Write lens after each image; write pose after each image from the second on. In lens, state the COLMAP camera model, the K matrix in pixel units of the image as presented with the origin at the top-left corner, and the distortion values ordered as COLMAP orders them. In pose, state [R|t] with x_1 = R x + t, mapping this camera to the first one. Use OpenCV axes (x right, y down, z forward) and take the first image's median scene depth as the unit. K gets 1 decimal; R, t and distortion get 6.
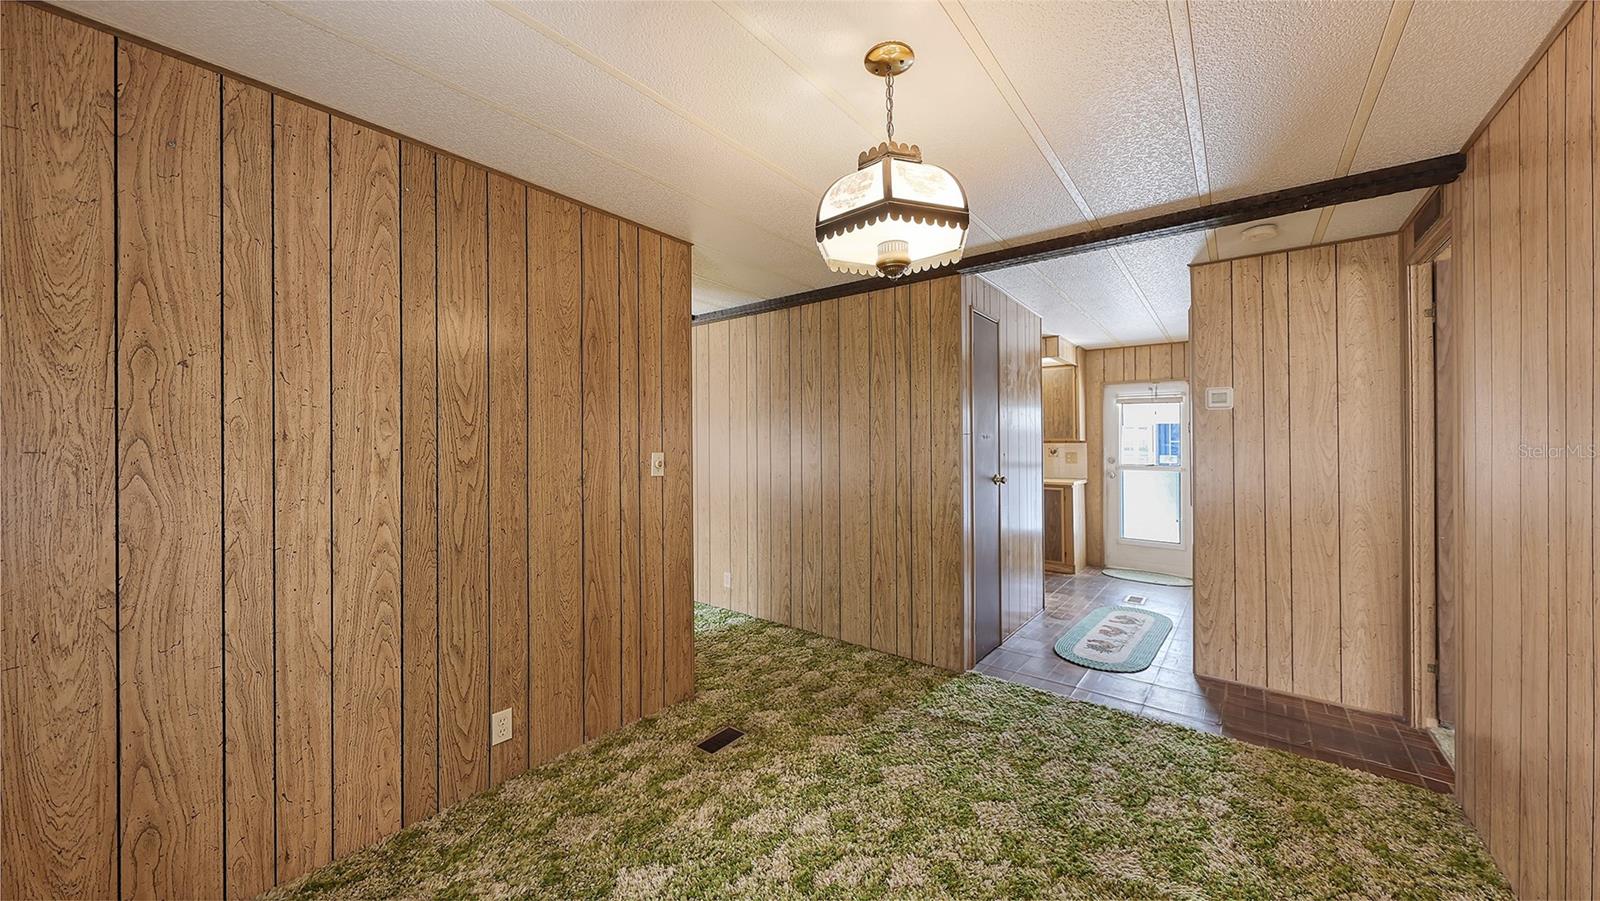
lens RADIAL K [[554.5, 0, 790.8], [0, 554.5, 446.4], [0, 0, 1]] dist [-0.000965, -0.000535]
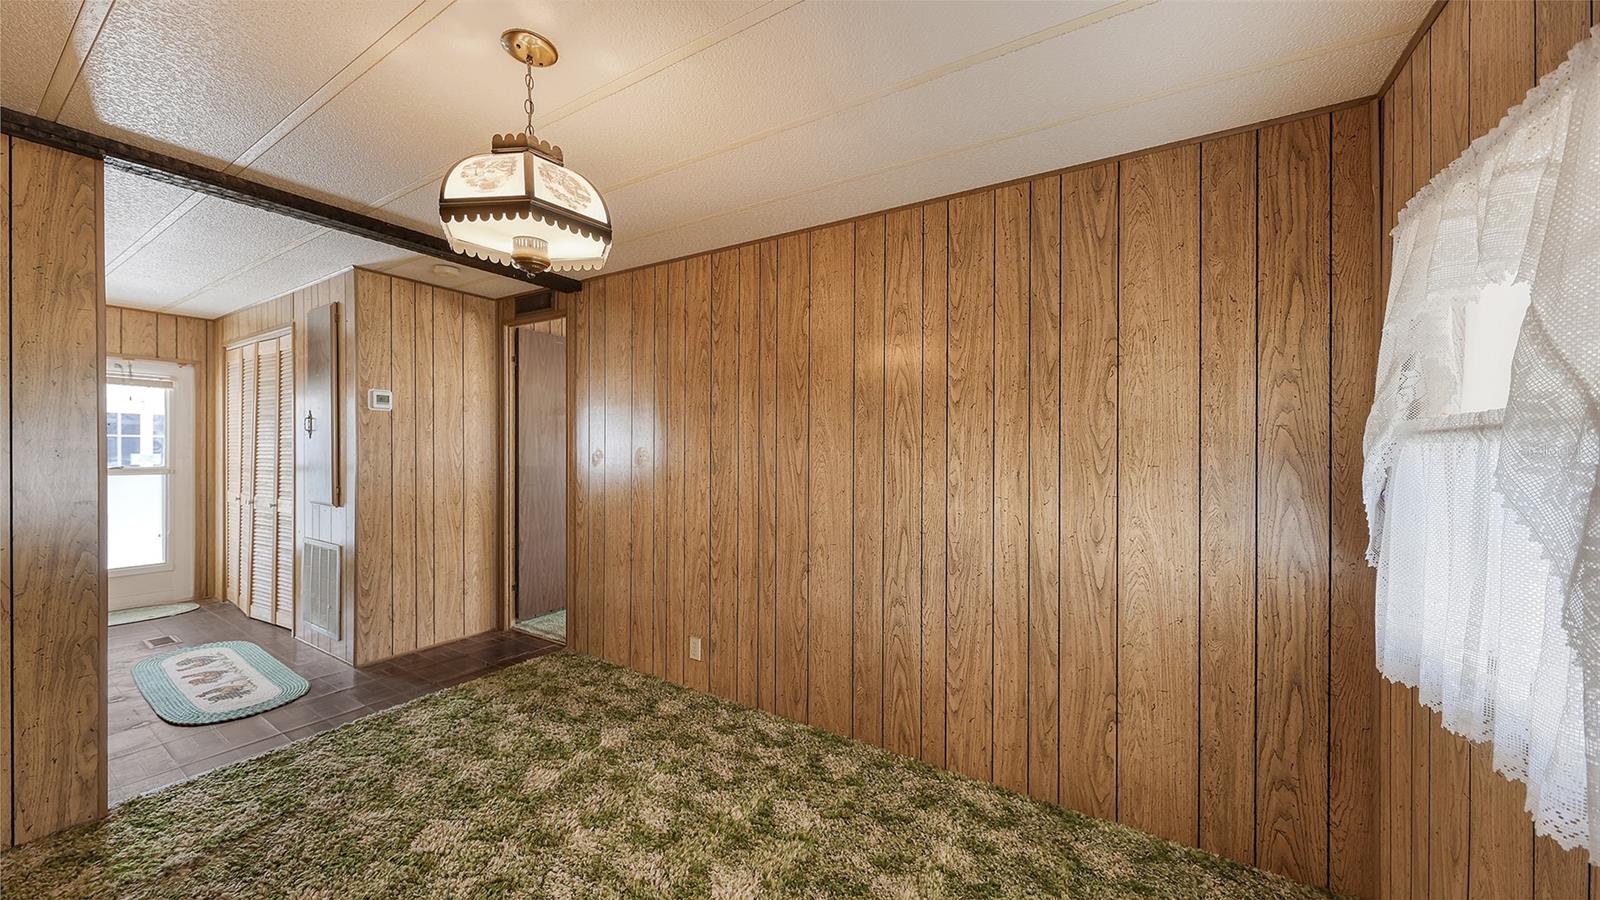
lens RADIAL K [[554.5, 0, 813.8], [0, 554.5, 454.6], [0, 0, 1]] dist [-0.000061, -0.000166]
pose [[-0.136898, -0.021951, 0.990342, -0.497041], [-0.005911, 0.999755, 0.021343, -0.011937], [-0.990568, -0.002933, -0.136994, 0.379052]]
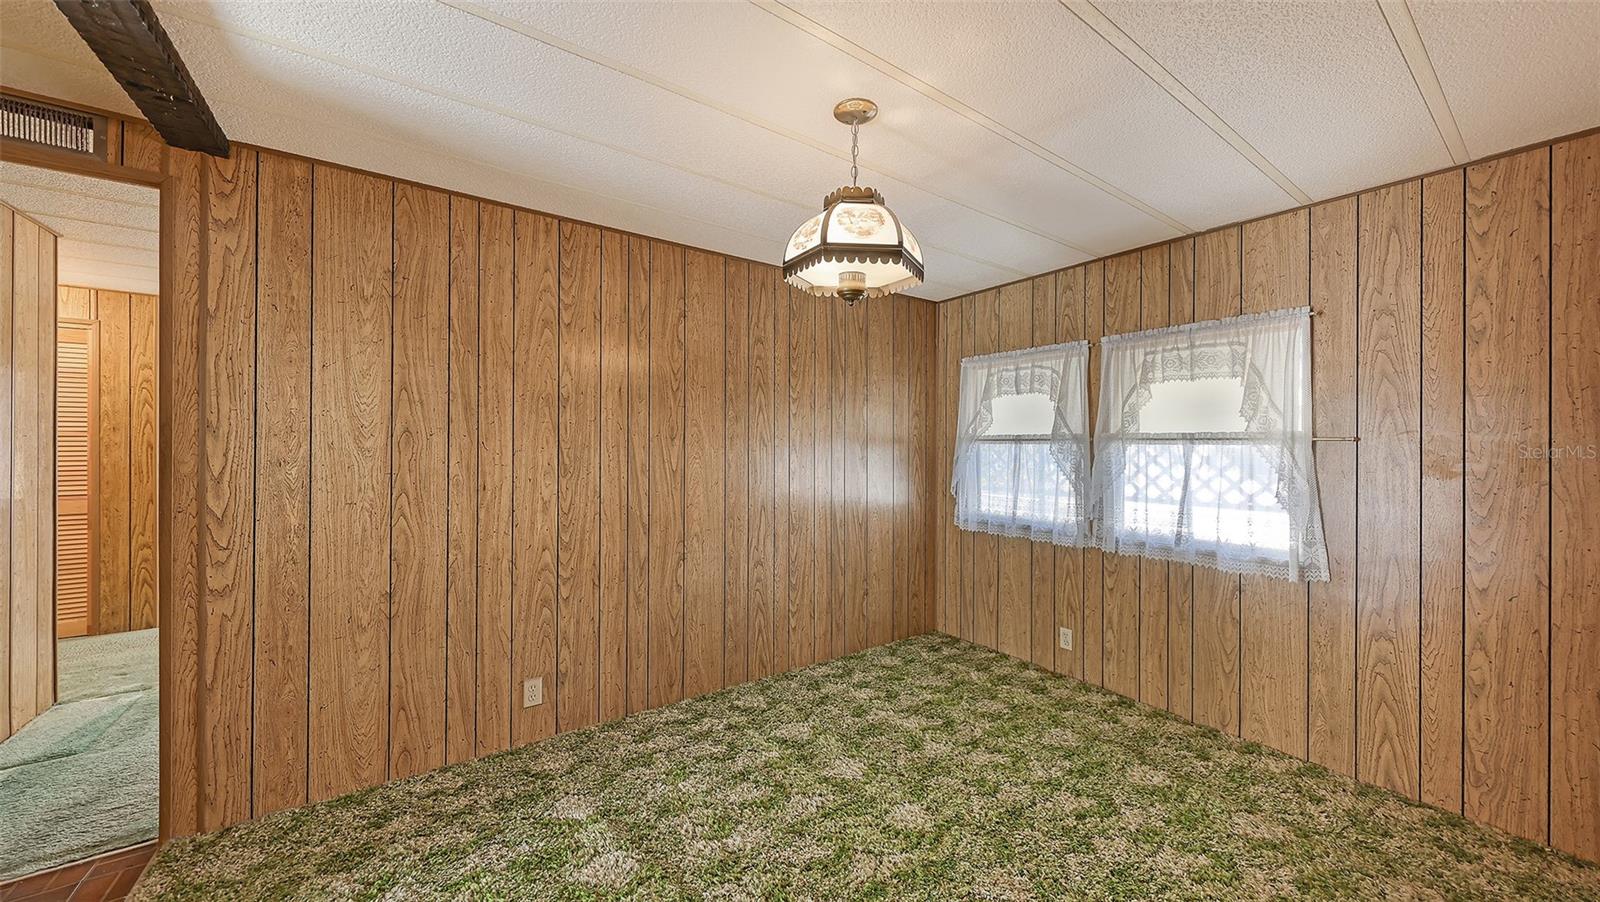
lens RADIAL K [[540.5, 0, 798.5], [0, 540.5, 453.5], [0, 0, 1]] dist [0.000096, -0.000005]
pose [[-0.960834, -0.013656, 0.276787, -0.000148], [-0.008879, 0.999789, 0.018506, -0.010239], [-0.276982, 0.015323, -0.960753, 1.240211]]
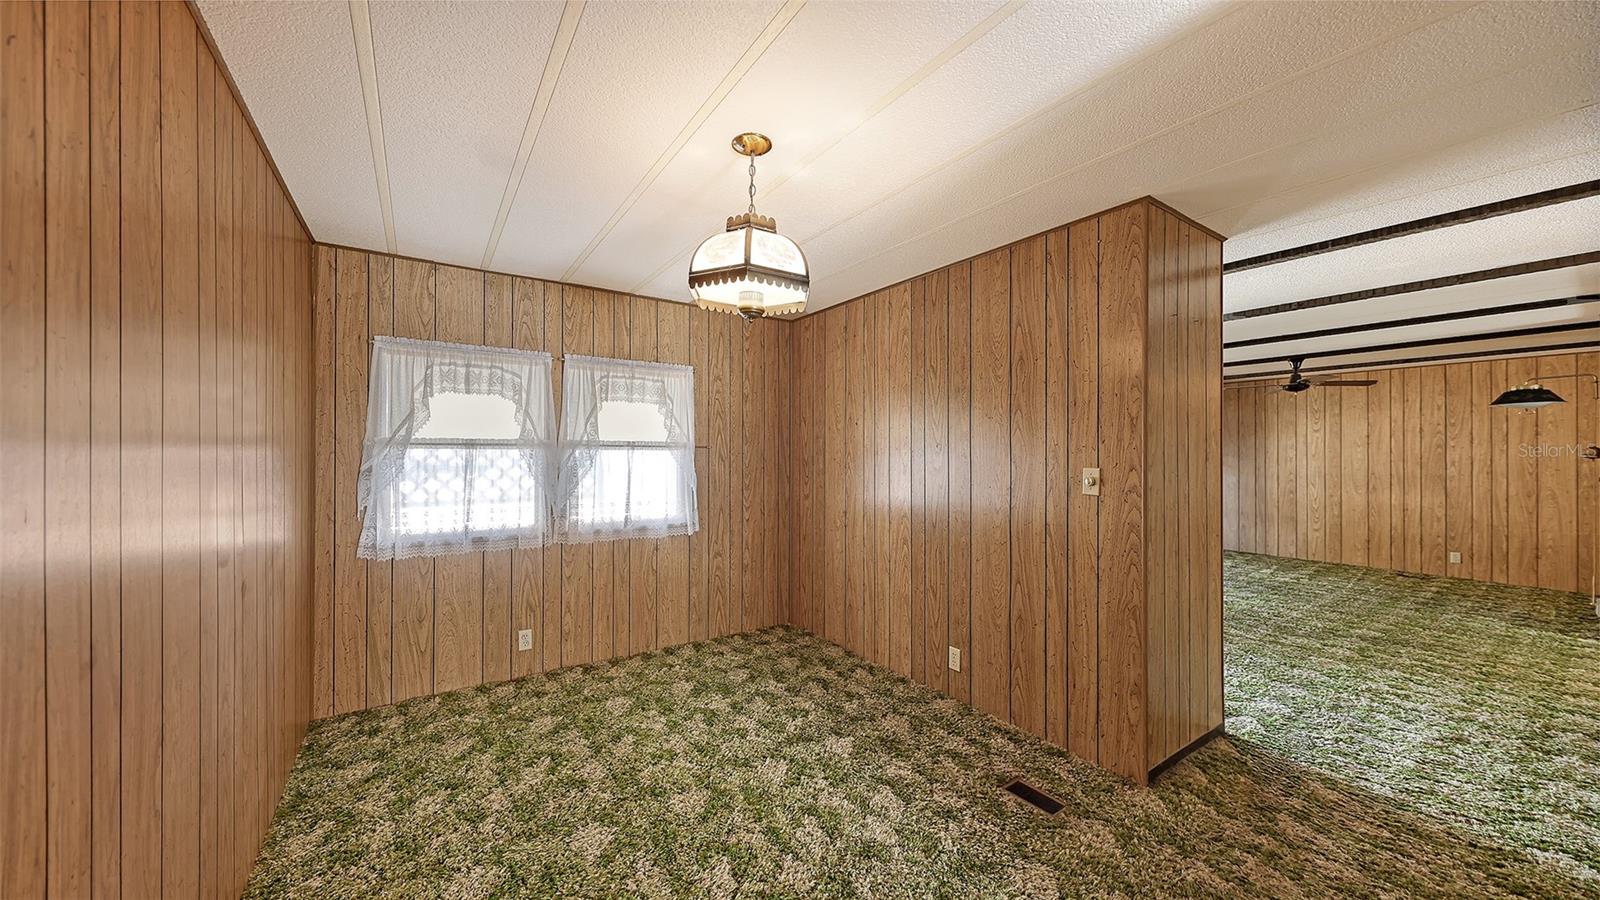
lens RADIAL K [[556.0, 0, 784.8], [0, 556.0, 461.0], [0, 0, 1]] dist [-0.000351, -0.000029]
pose [[-0.311578, 0.011100, -0.950156, 0.793945], [-0.006701, 0.999881, 0.013878, -0.009482], [0.950197, 0.010691, -0.311467, 0.862617]]
